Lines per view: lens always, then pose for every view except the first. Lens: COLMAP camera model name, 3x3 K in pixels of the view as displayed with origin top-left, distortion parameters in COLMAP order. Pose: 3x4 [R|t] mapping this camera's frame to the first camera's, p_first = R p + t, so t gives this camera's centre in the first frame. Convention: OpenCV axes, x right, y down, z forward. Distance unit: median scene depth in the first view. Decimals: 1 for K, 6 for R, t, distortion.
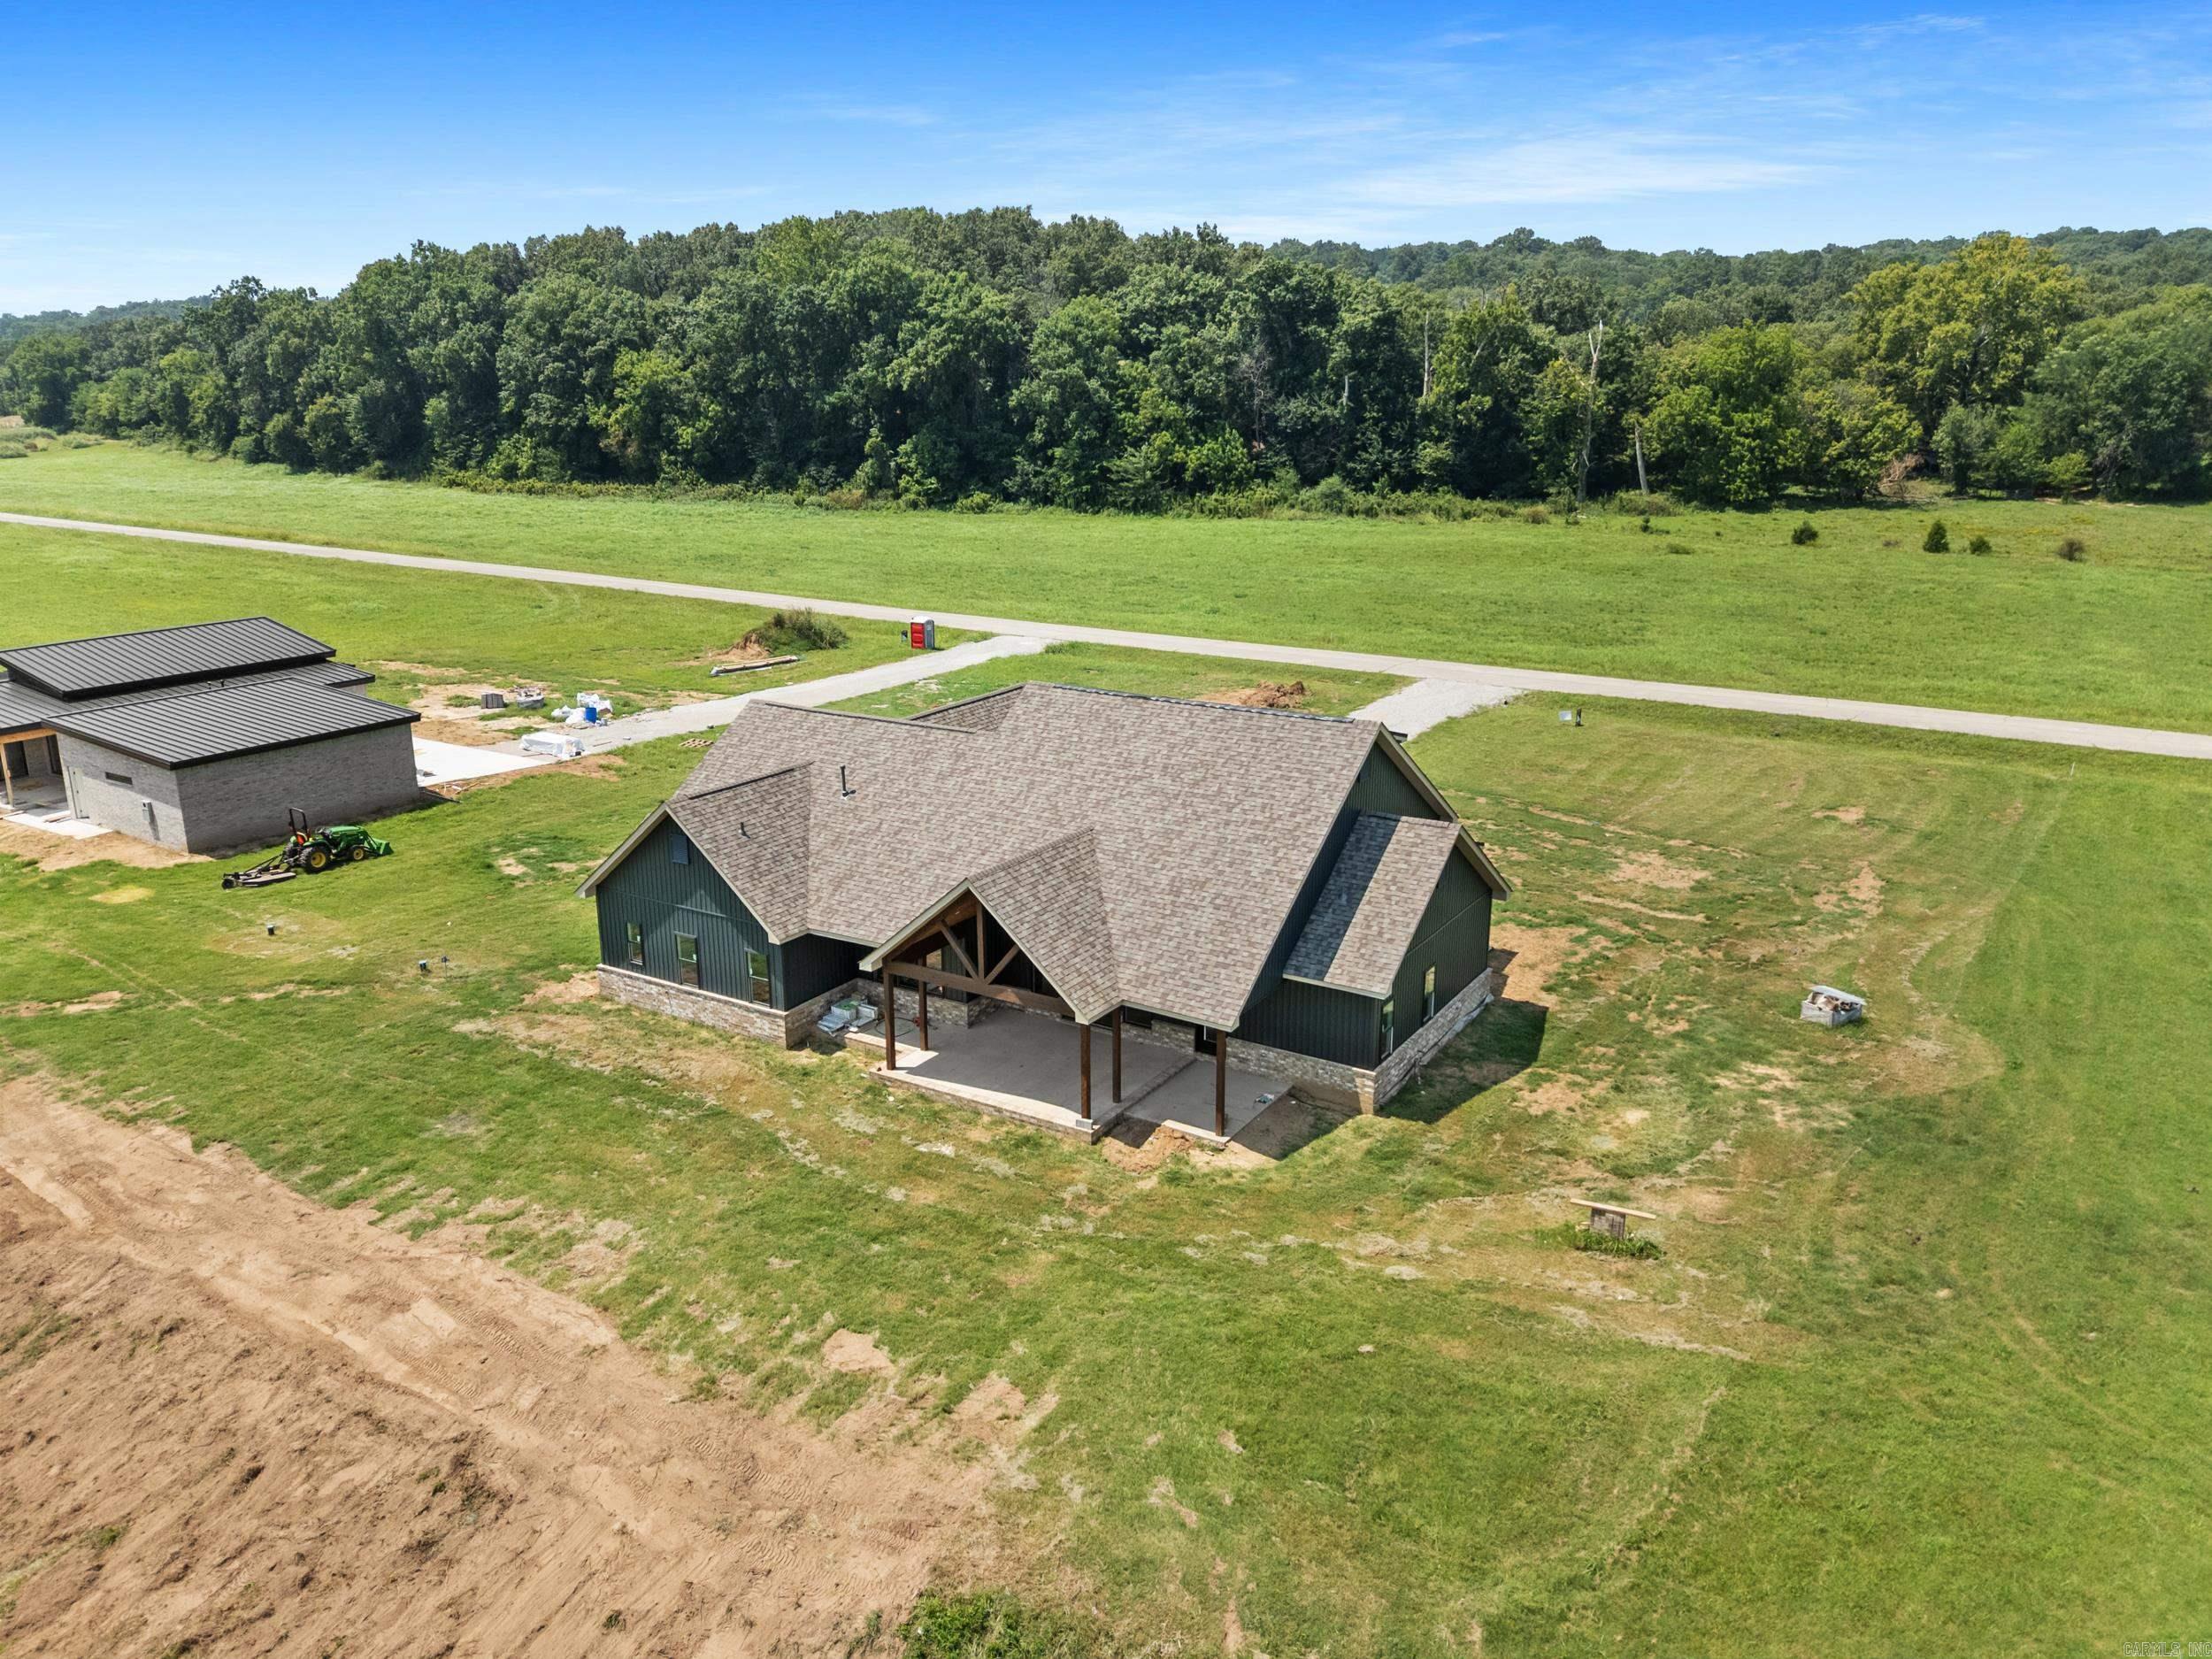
lens RADIAL K [[1625.1, 0, 1102.5], [0, 1625.1, 833.8], [0, 0, 1]] dist [0.067263, -0.058265]
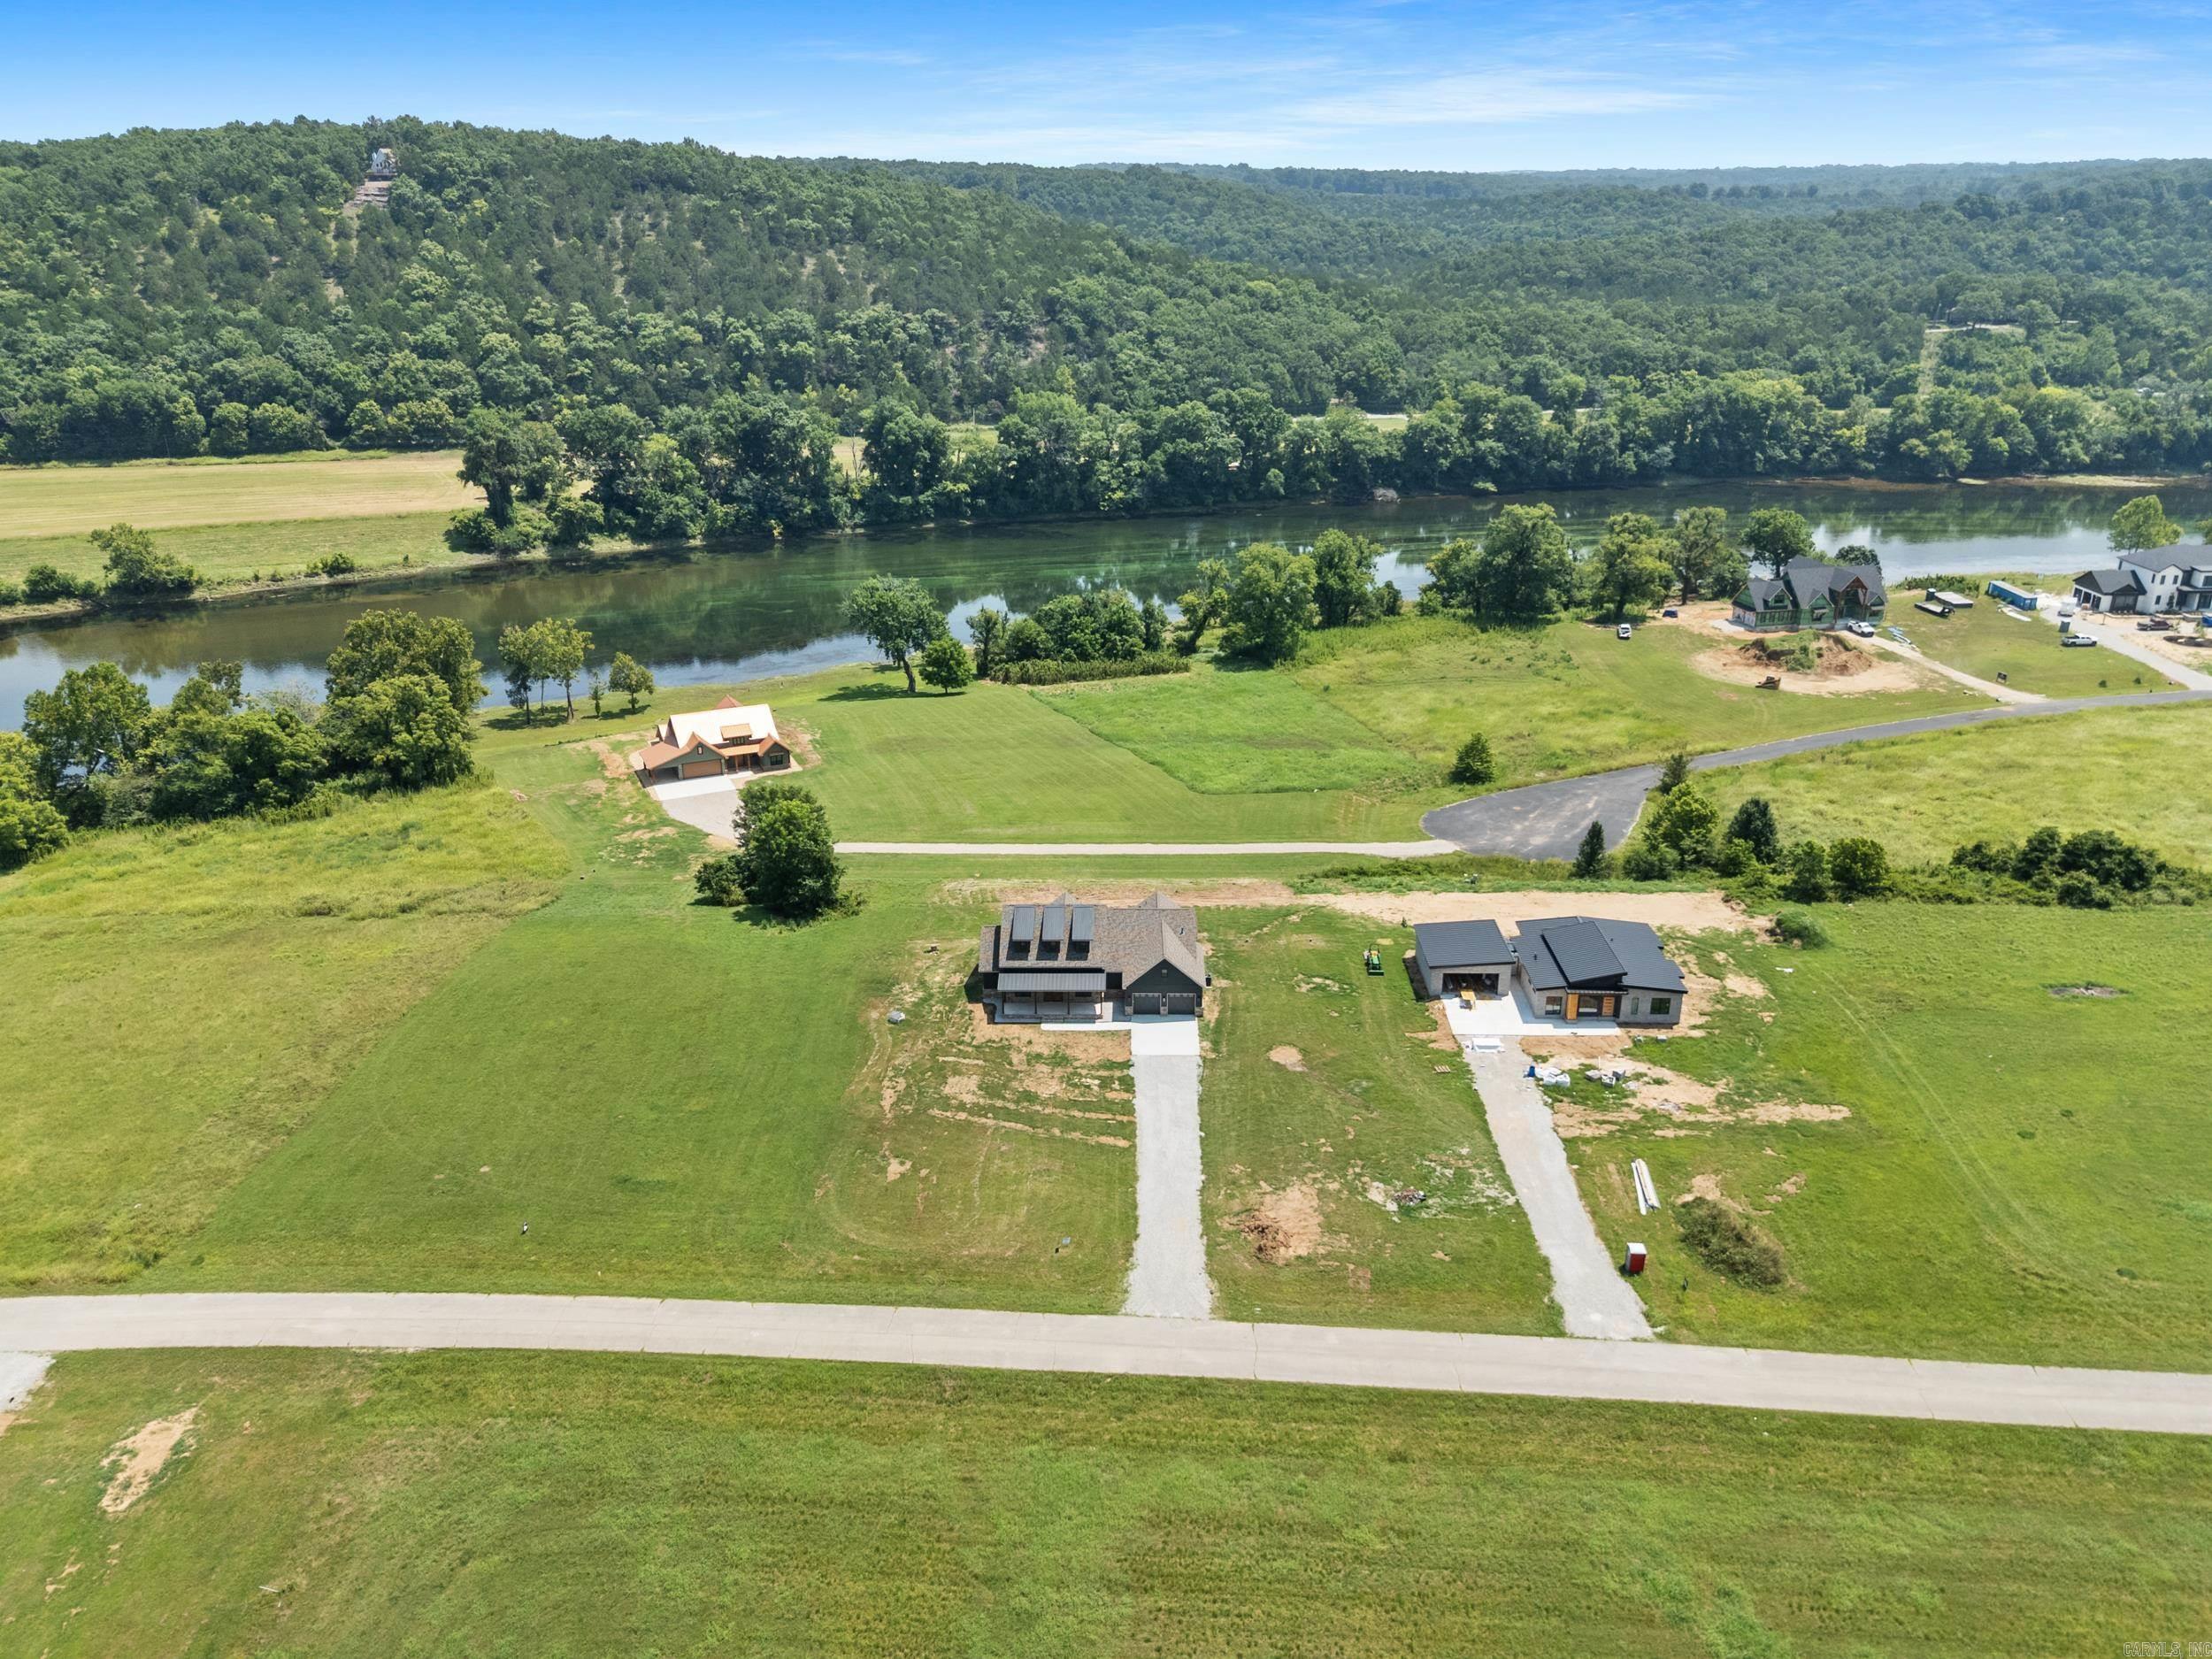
lens RADIAL K [[1625.1, 0, 1102.5], [0, 1625.1, 833.8], [0, 0, 1]] dist [0.067263, -0.058265]
pose [[-0.858146, 0.194196, -0.475262, 1.018513], [-0.133590, 0.809355, 0.571925, -1.413882], [0.495721, 0.554285, -0.668602, 2.059992]]
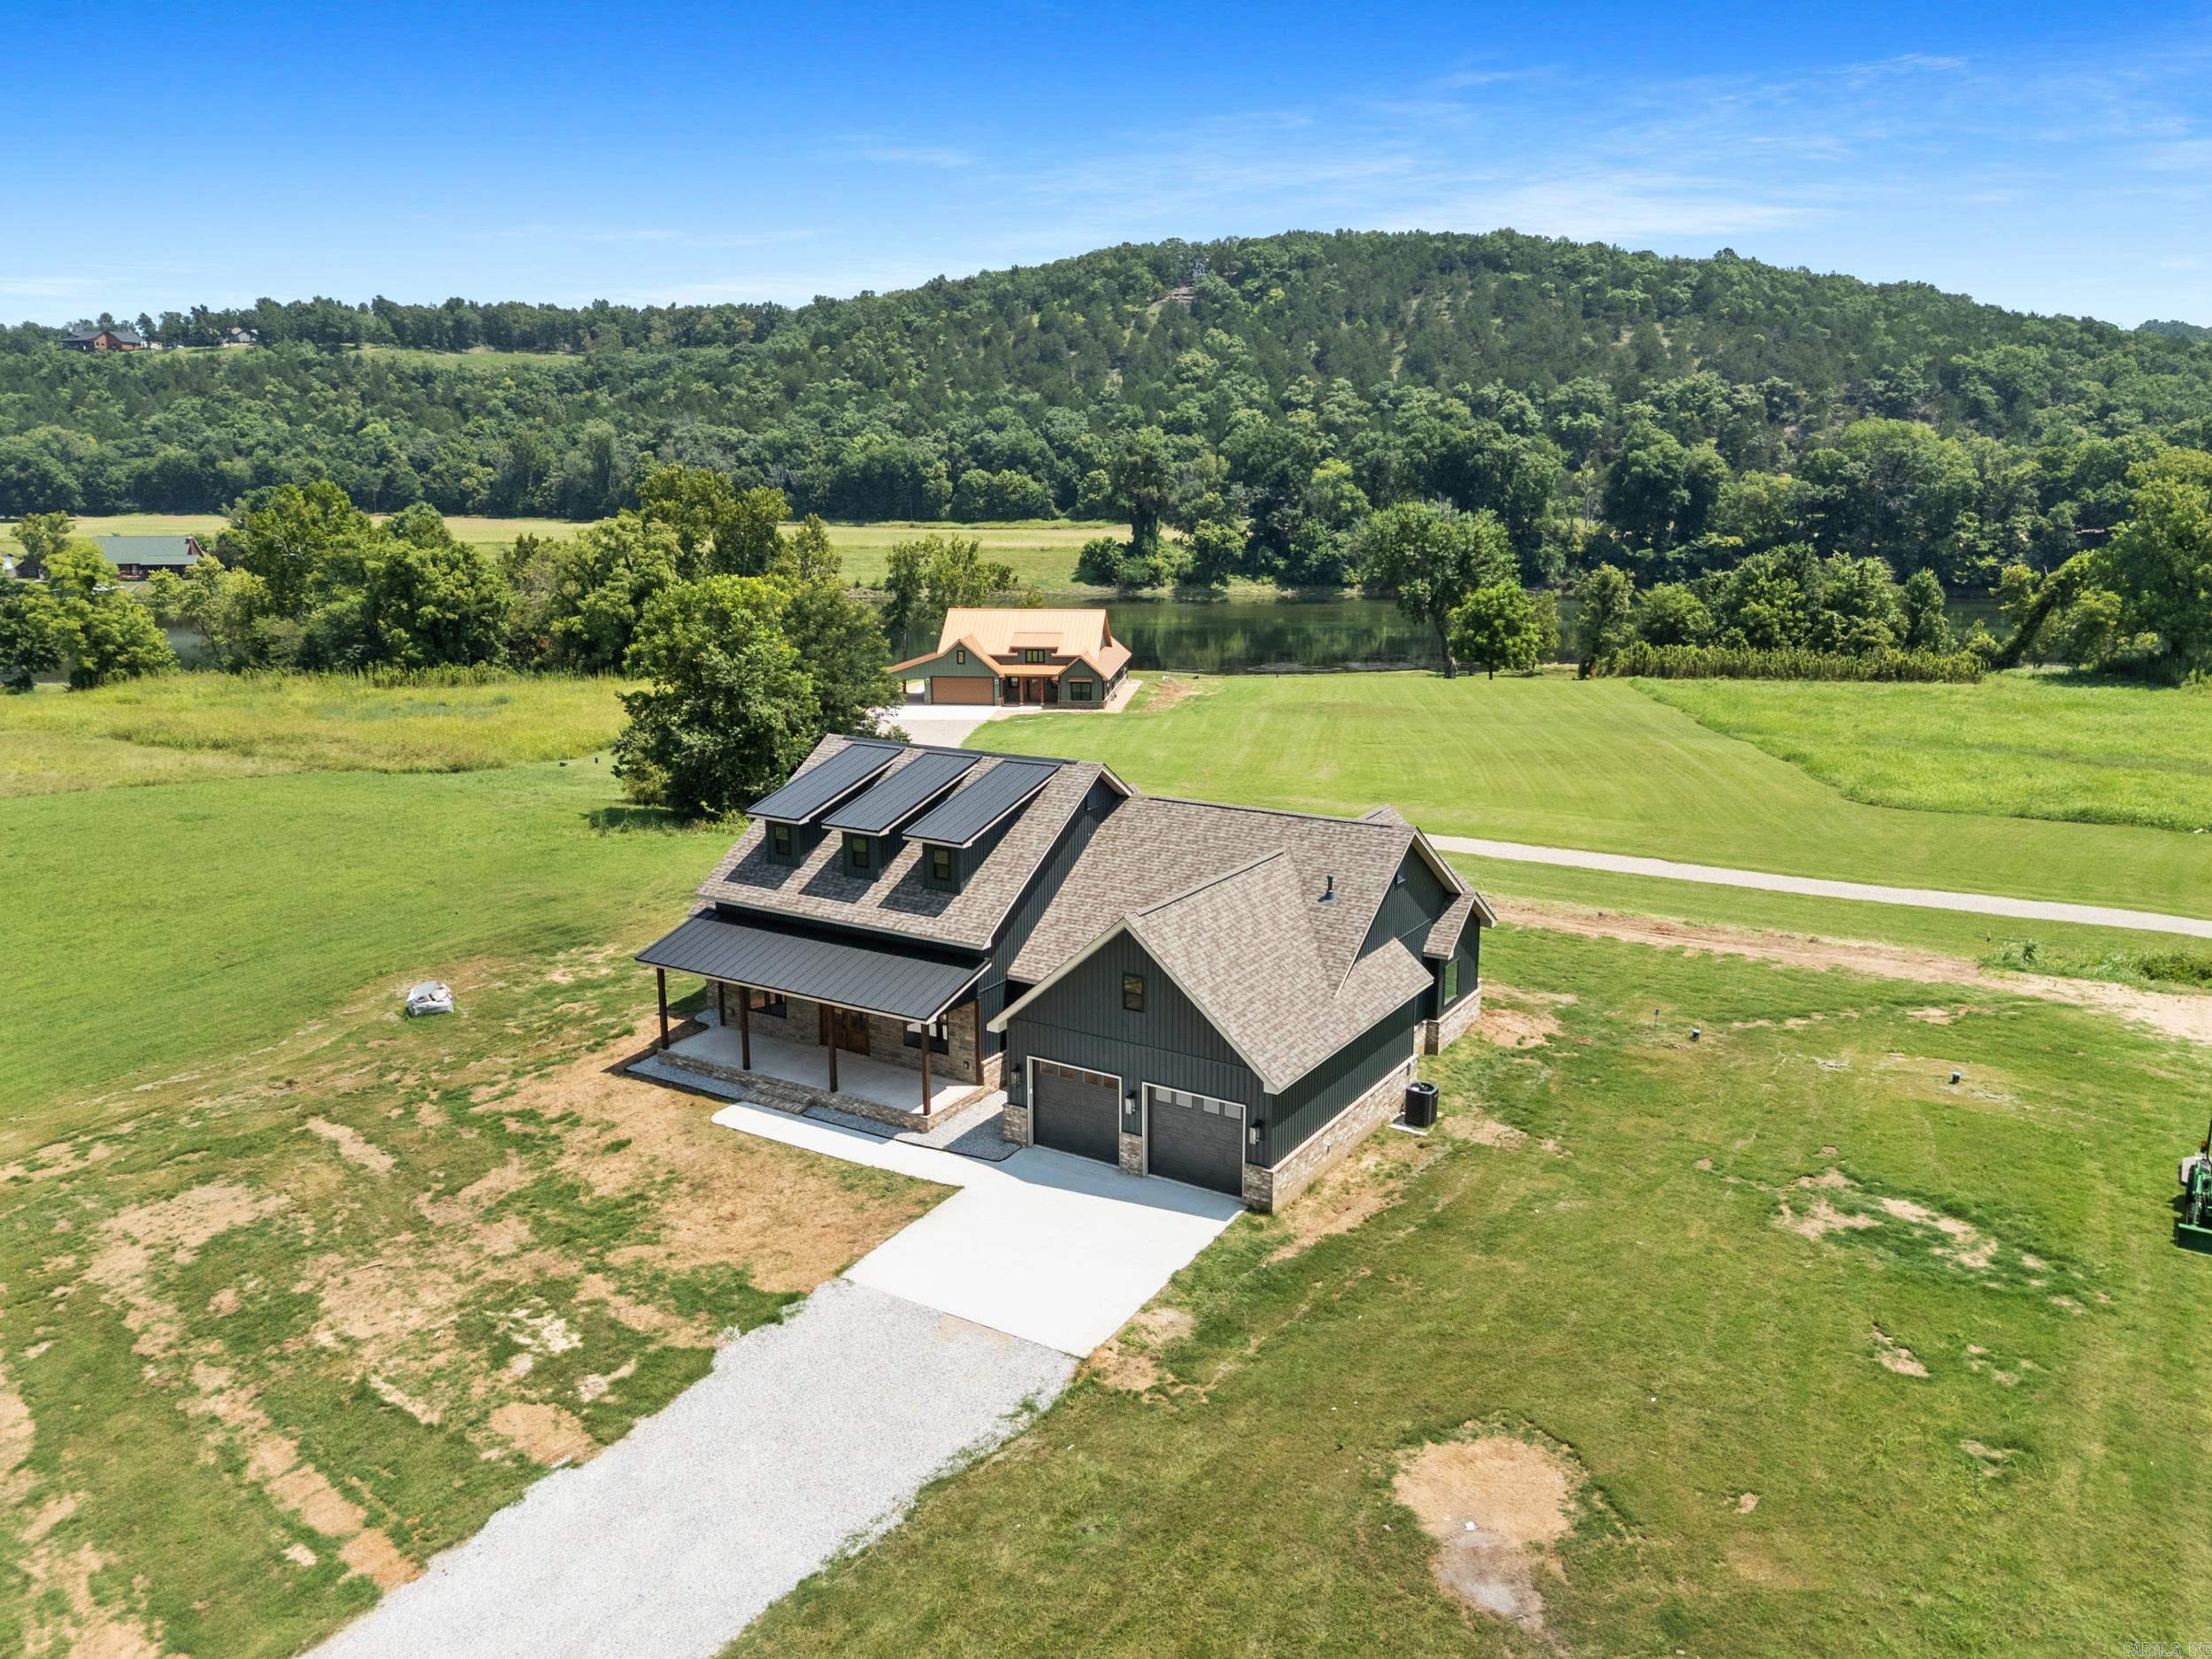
lens RADIAL K [[1625.1, 0, 1102.5], [0, 1625.1, 833.8], [0, 0, 1]] dist [0.067263, -0.058265]
pose [[-0.999943, 0.007456, 0.007645, -0.033139], [0.010217, 0.876272, 0.481709, -0.345826], [-0.003107, 0.481760, -0.876298, 1.203433]]
